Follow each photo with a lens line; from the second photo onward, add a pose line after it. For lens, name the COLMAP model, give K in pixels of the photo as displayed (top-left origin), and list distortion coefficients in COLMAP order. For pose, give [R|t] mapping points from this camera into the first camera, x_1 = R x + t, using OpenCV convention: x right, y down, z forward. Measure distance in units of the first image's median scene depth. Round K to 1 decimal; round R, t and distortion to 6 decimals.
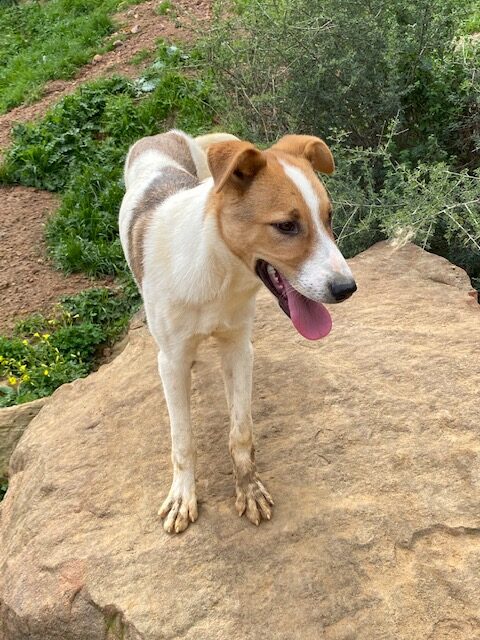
lens RADIAL K [[688.1, 0, 240.0], [0, 688.1, 320.0], [0, 0, 1]] dist [0.118969, -0.350529]
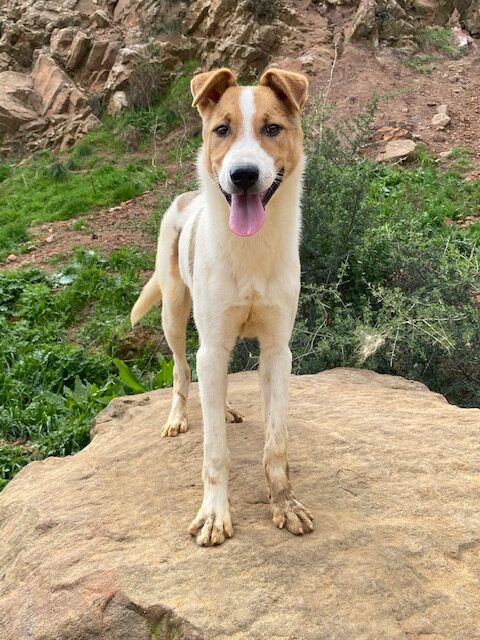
lens RADIAL K [[688.1, 0, 240.0], [0, 688.1, 320.0], [0, 0, 1]] dist [0.118969, -0.350529]
pose [[0.980721, 0.079661, 0.178438, -0.226111], [-0.012322, 0.936528, -0.350377, 0.323101], [-0.195023, 0.341424, 0.919454, 0.053918]]
